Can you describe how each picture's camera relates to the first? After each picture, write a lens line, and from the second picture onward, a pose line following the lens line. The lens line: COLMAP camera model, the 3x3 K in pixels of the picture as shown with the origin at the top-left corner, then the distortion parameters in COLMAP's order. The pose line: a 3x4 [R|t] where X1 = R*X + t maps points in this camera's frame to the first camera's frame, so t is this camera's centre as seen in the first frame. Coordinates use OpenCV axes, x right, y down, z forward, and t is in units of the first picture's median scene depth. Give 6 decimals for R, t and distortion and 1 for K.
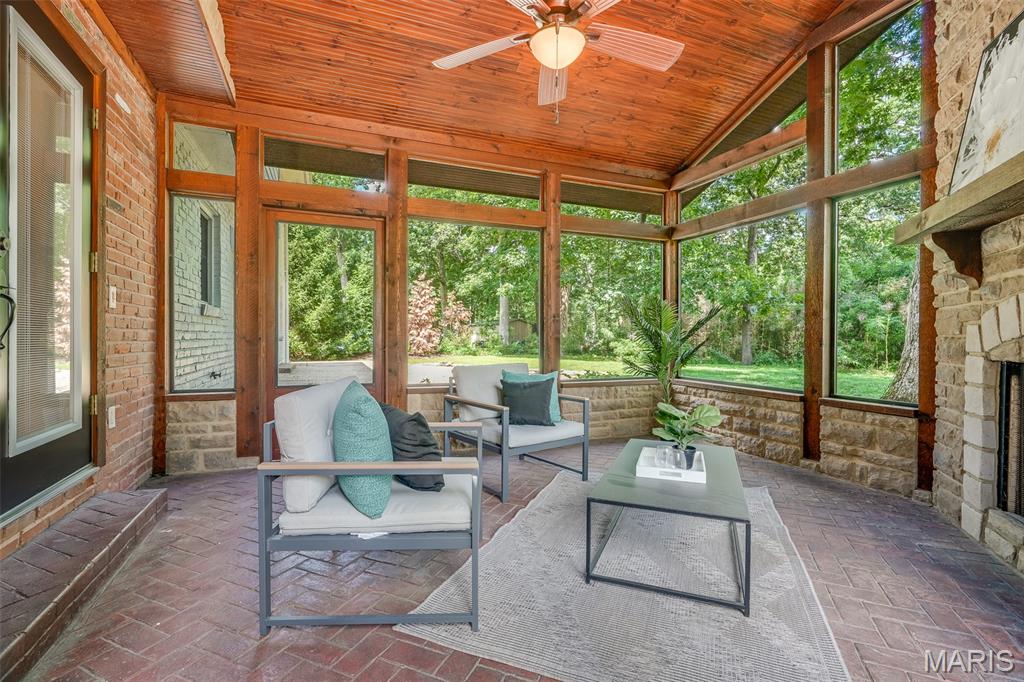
lens RADIAL K [[469.8, 0, 514.7], [0, 469.8, 334.4], [0, 0, 1]] dist [-0.000771, -0.000059]
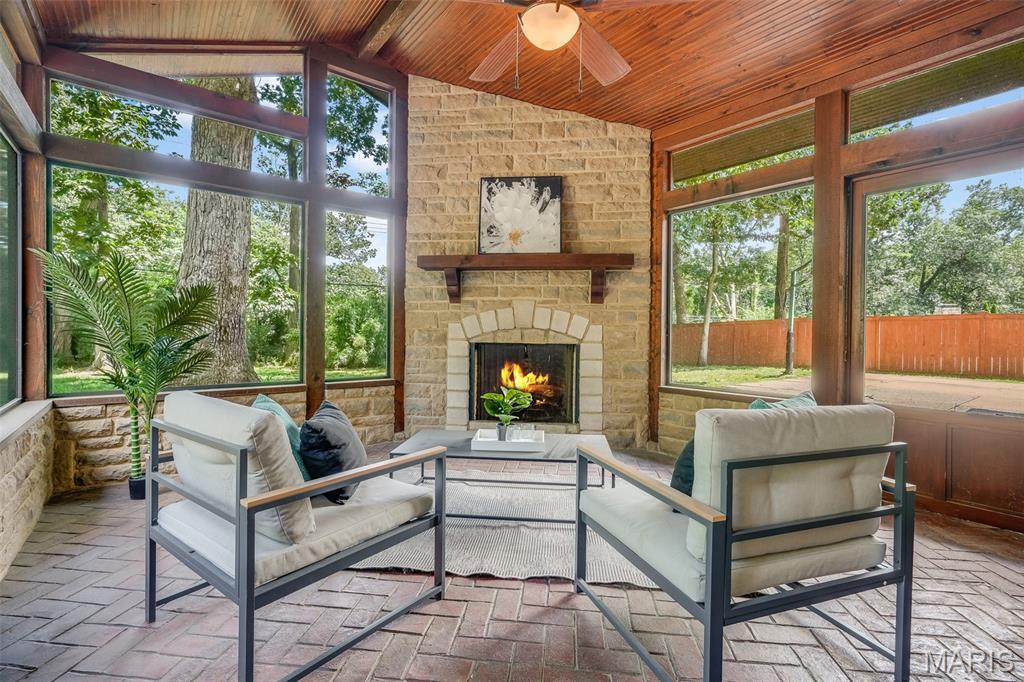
lens RADIAL K [[469.8, 0, 514.7], [0, 469.8, 334.4], [0, 0, 1]] dist [-0.000771, -0.000059]
pose [[-0.264548, -0.014006, 0.964271, -0.597739], [-0.012112, 0.999864, 0.011200, 0.000565], [-0.964296, -0.008716, -0.264682, 0.955767]]
